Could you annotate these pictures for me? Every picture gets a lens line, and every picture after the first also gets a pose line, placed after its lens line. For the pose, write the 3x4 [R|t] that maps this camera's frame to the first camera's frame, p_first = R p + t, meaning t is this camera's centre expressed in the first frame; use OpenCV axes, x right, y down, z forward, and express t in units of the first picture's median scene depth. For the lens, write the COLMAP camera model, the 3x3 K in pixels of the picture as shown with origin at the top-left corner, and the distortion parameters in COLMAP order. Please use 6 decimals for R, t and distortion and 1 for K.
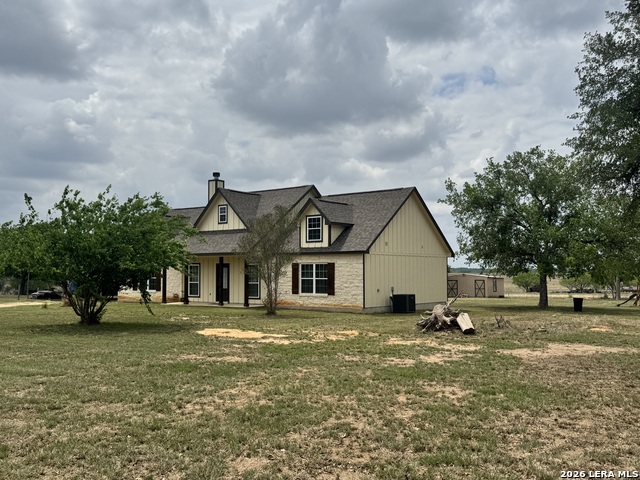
lens RADIAL K [[702.7, 0, 305.1], [0, 702.7, 239.6], [0, 0, 1]] dist [0.275321, -0.681733]
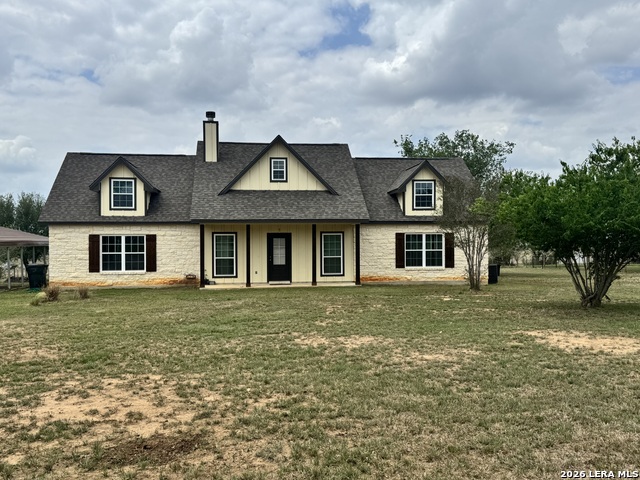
lens RADIAL K [[627.2, 0, 320.2], [0, 627.2, 300.1], [0, 0, 1]] dist [0.068708, -0.406019]
pose [[0.678991, -0.068883, 0.730908, -0.604522], [-0.027113, 0.992557, 0.118728, 0.023752], [-0.733646, -0.100433, 0.672069, 0.488229]]
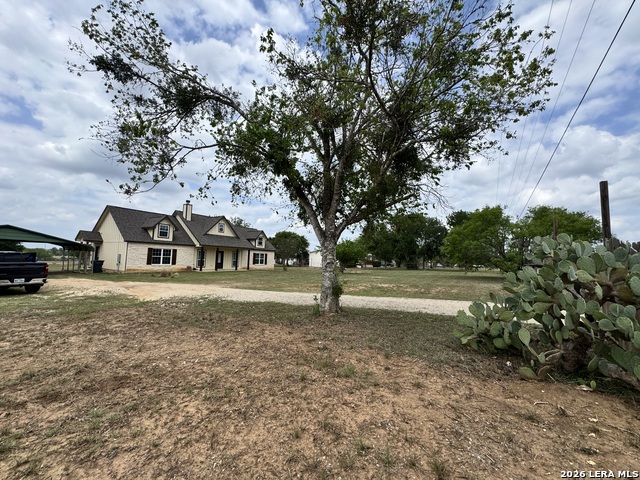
lens RADIAL K [[286.9, 0, 318.5], [0, 286.9, 243.5], [0, 0, 1]] dist [-0.000514, -0.000076]
pose [[-0.126647, 0.048943, 0.990740, -1.004352], [-0.078463, 0.995158, -0.059191, 0.039540], [-0.988840, -0.085233, -0.122193, 0.817103]]
